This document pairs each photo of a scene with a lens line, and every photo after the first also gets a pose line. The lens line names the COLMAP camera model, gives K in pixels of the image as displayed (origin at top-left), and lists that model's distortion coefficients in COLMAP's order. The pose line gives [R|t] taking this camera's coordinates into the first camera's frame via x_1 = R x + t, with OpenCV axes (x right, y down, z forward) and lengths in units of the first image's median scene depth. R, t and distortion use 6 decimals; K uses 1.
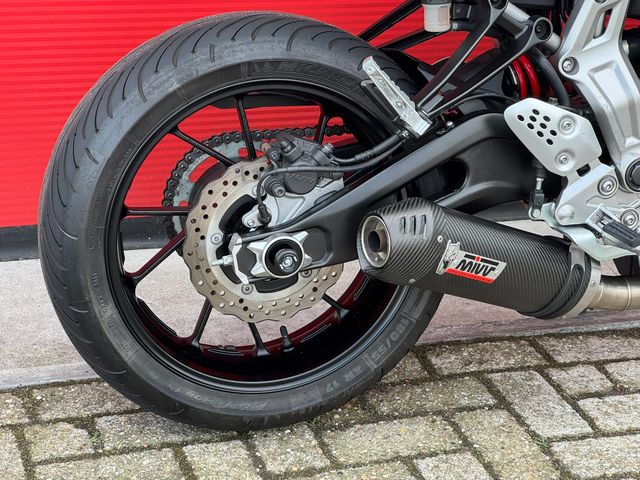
lens RADIAL K [[1497.0, 0, 317.0], [0, 1497.0, 229.3], [0, 0, 1]] dist [-0.110392, 4.709987]
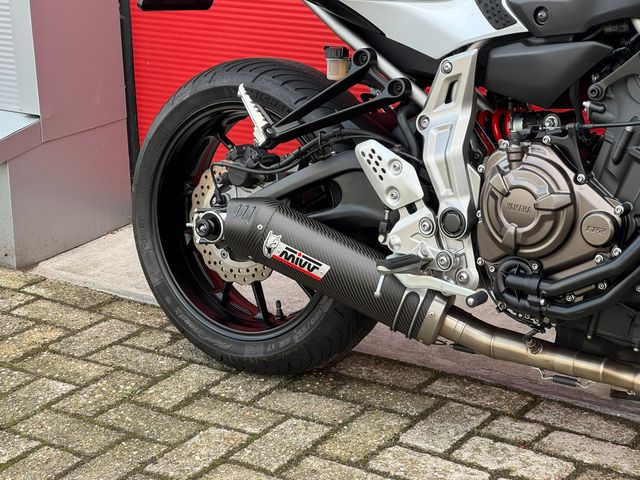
lens RADIAL K [[1497.0, 0, 317.0], [0, 1497.0, 229.3], [0, 0, 1]] dist [-0.110392, 4.709987]
pose [[0.595488, 0.160426, -0.787183, 1.095375], [-0.260719, 0.965414, -0.000480, -0.003898], [0.759881, 0.205520, 0.616719, 0.222472]]
